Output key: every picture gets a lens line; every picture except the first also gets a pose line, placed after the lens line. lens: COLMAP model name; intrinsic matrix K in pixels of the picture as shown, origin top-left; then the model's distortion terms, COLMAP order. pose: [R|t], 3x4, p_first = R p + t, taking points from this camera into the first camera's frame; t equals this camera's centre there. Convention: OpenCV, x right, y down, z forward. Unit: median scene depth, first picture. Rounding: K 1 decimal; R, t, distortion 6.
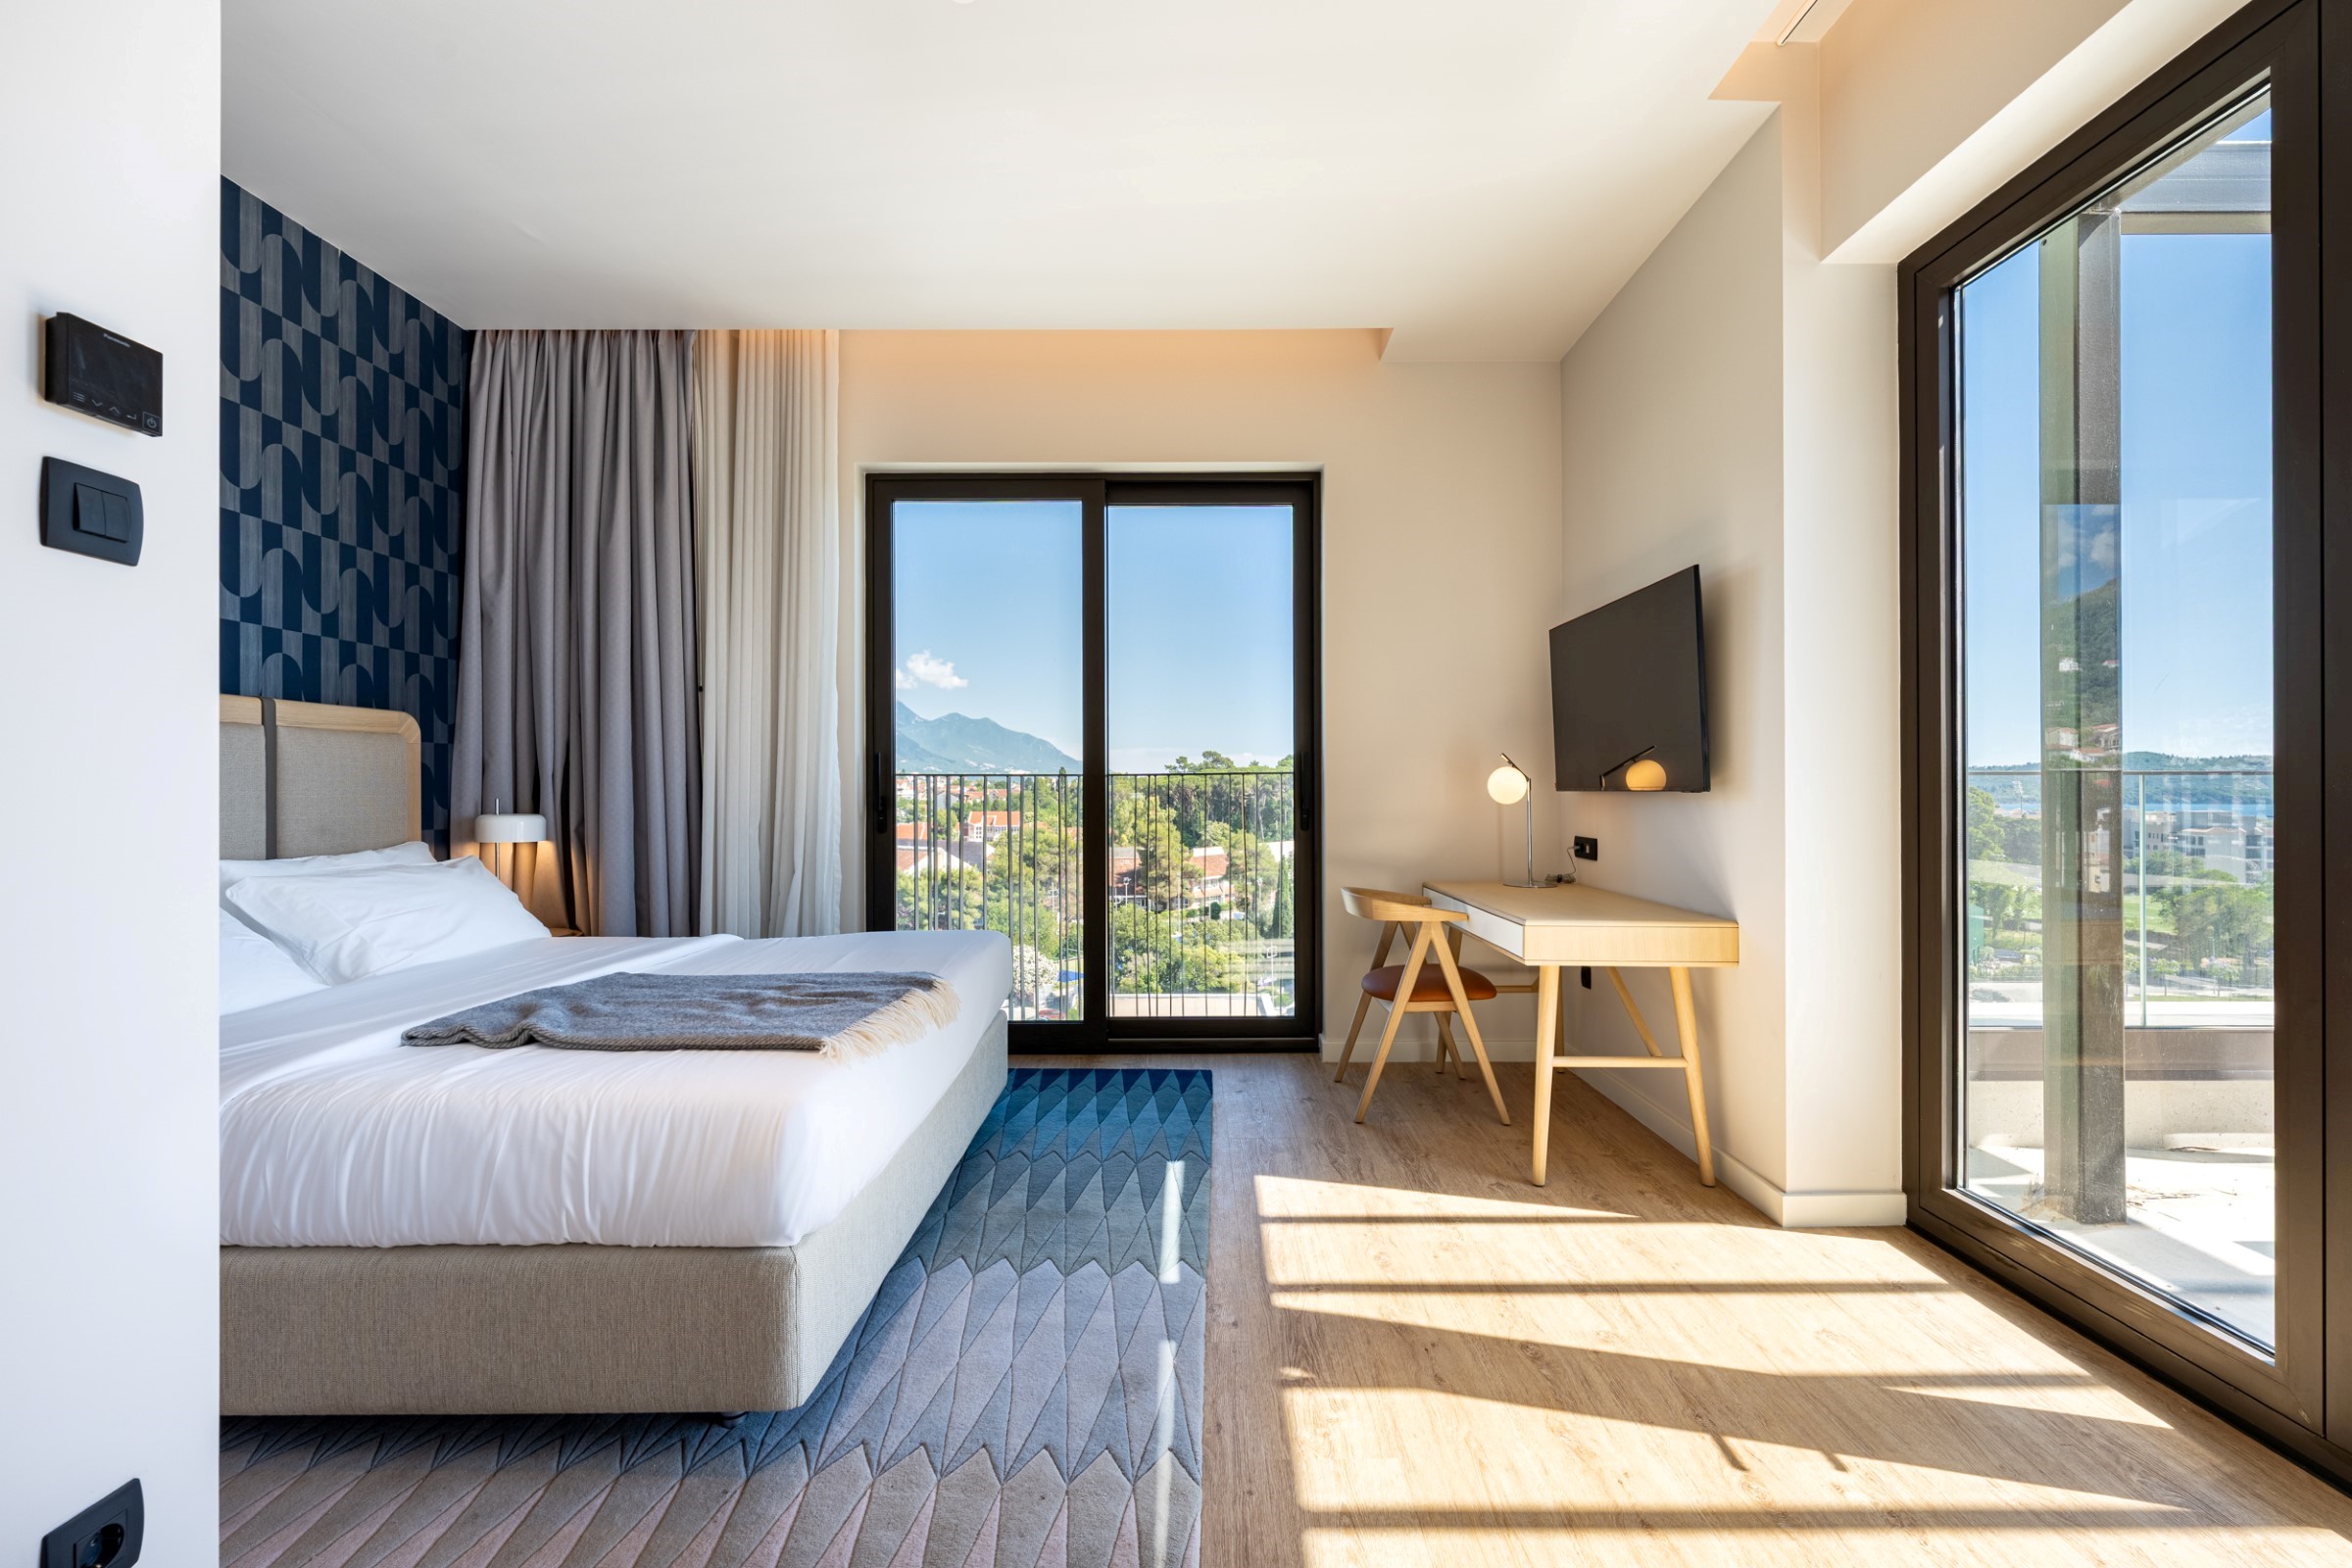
lens RADIAL K [[944.7, 0, 1219.1], [0, 944.7, 784.9], [0, 0, 1]] dist [0.004122, 0.000128]
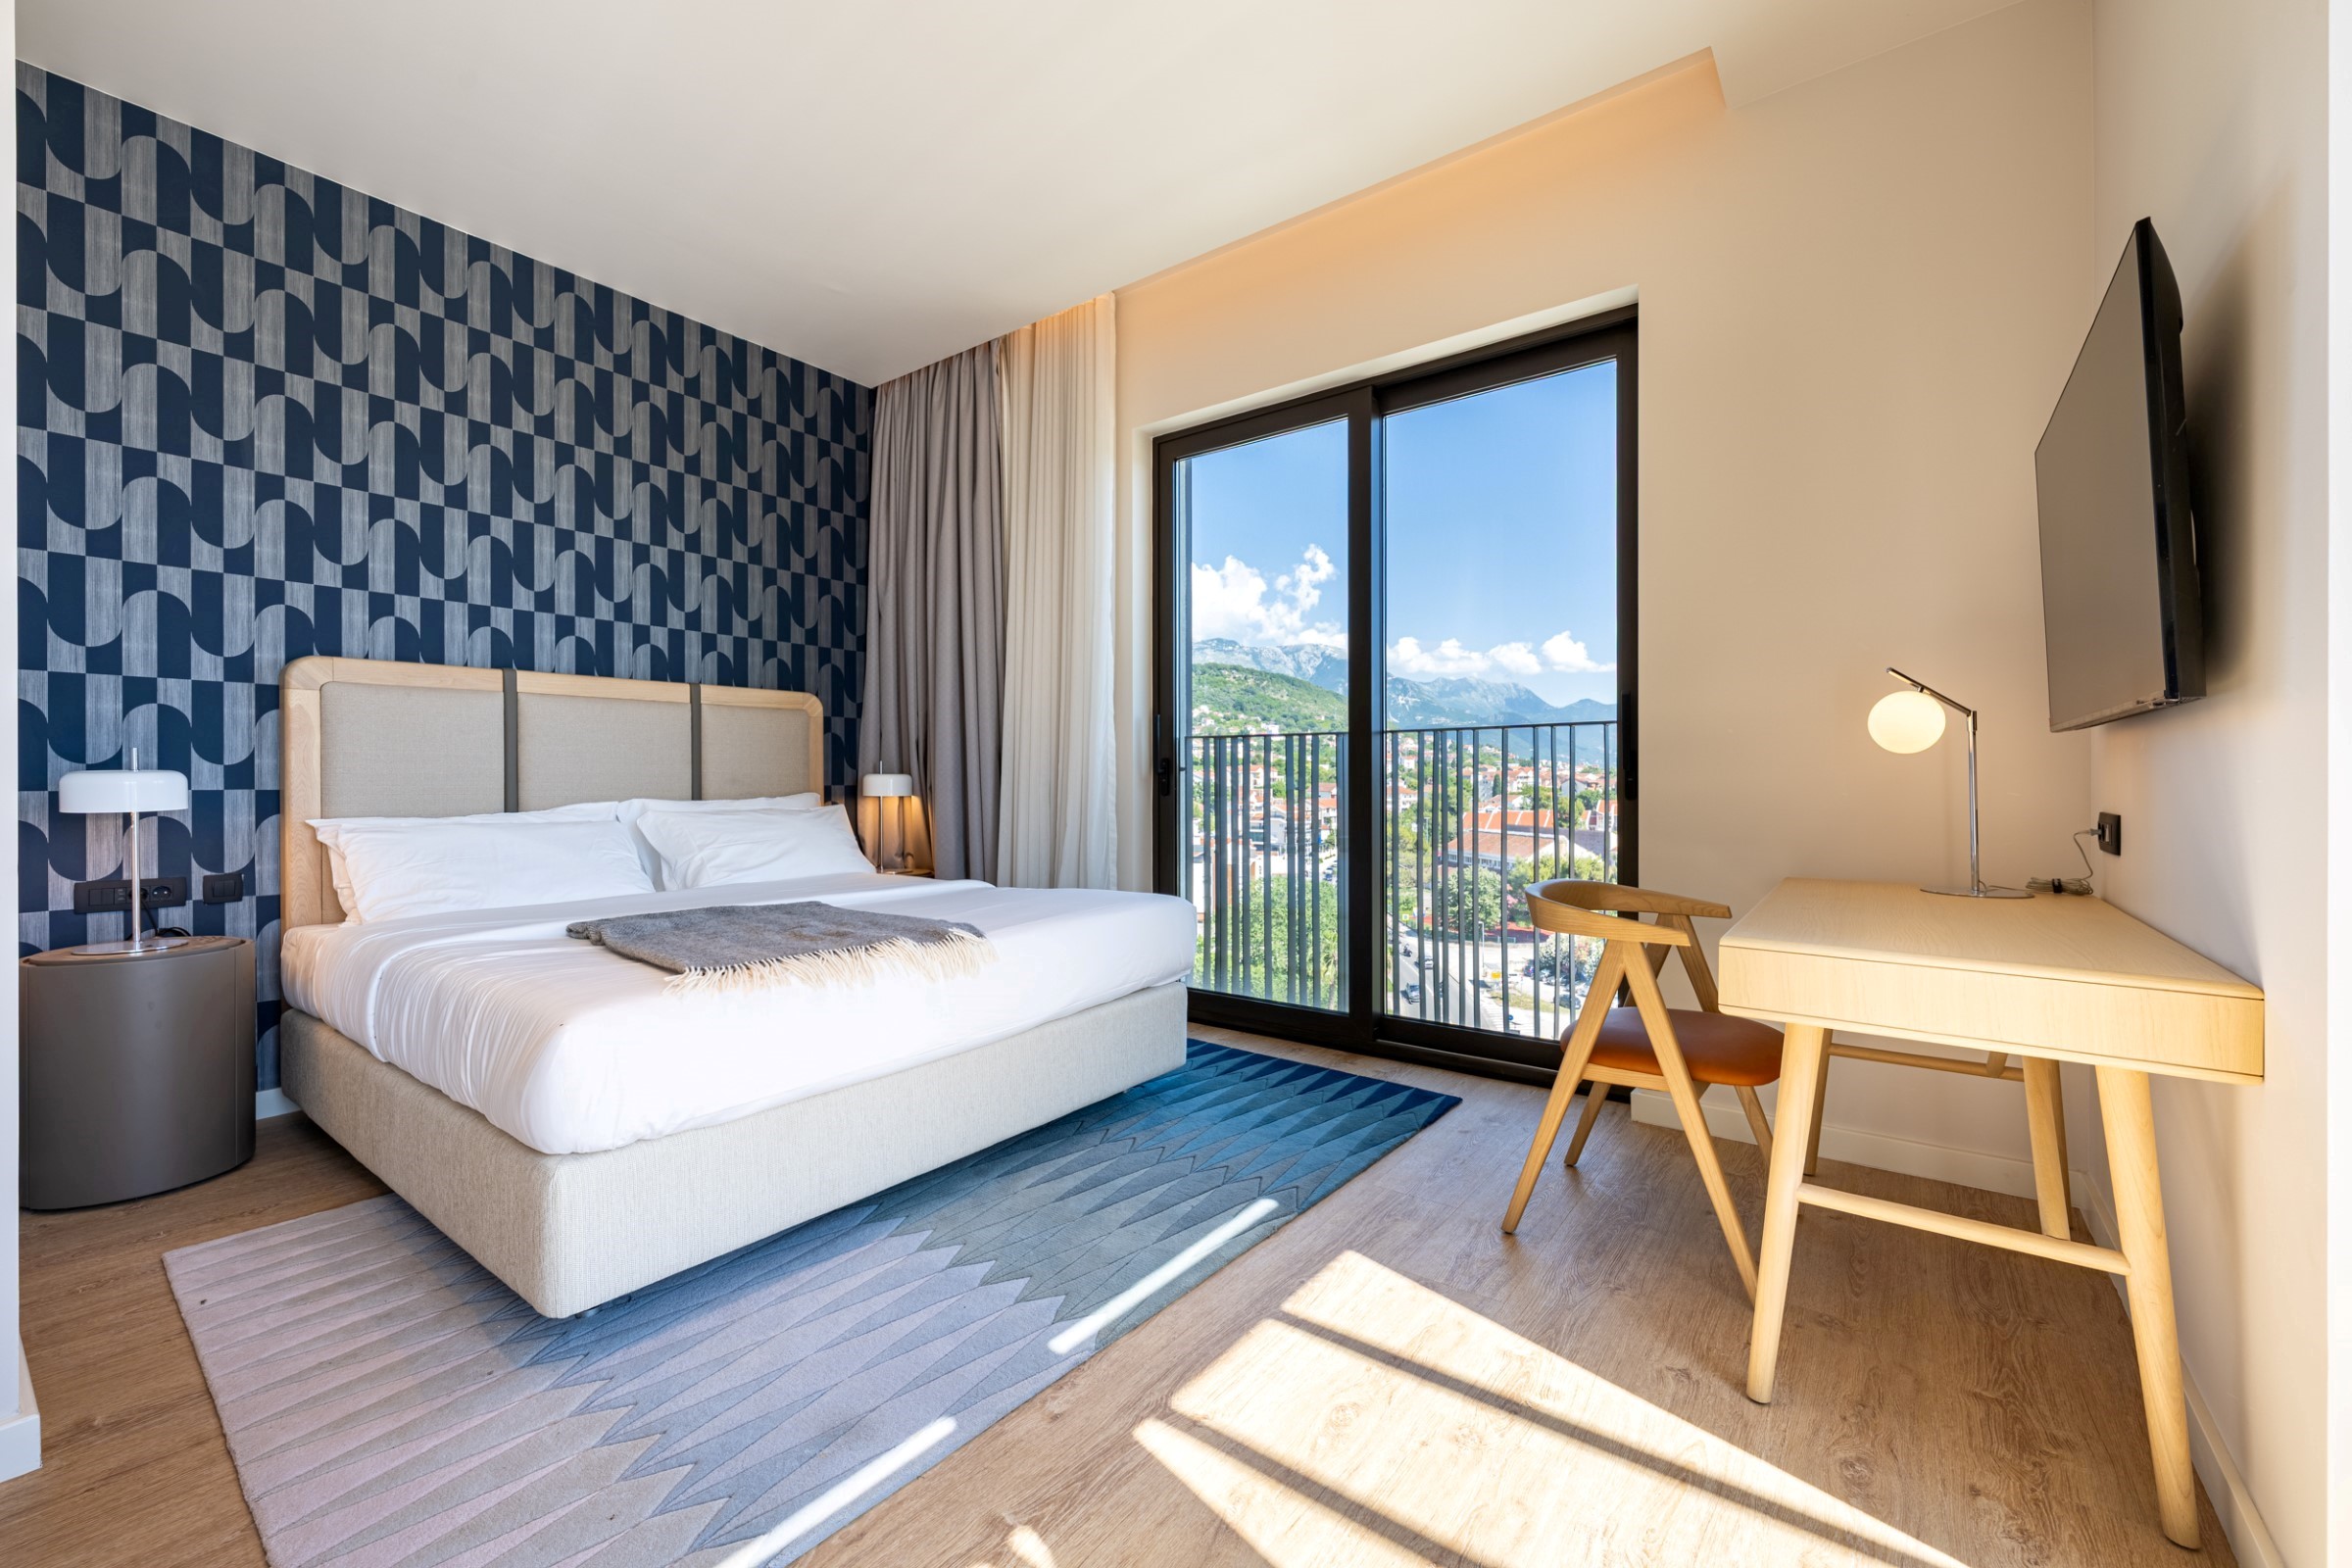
lens RADIAL K [[944.7, 0, 1185.0], [0, 944.7, 775.5], [0, 0, 1]] dist [0.004122, 0.000128]
pose [[0.805135, -0.000625, -0.593091, 0.308385], [0.003943, 0.999983, 0.004300, 0.031332], [0.593079, -0.005801, 0.805124, 0.257582]]
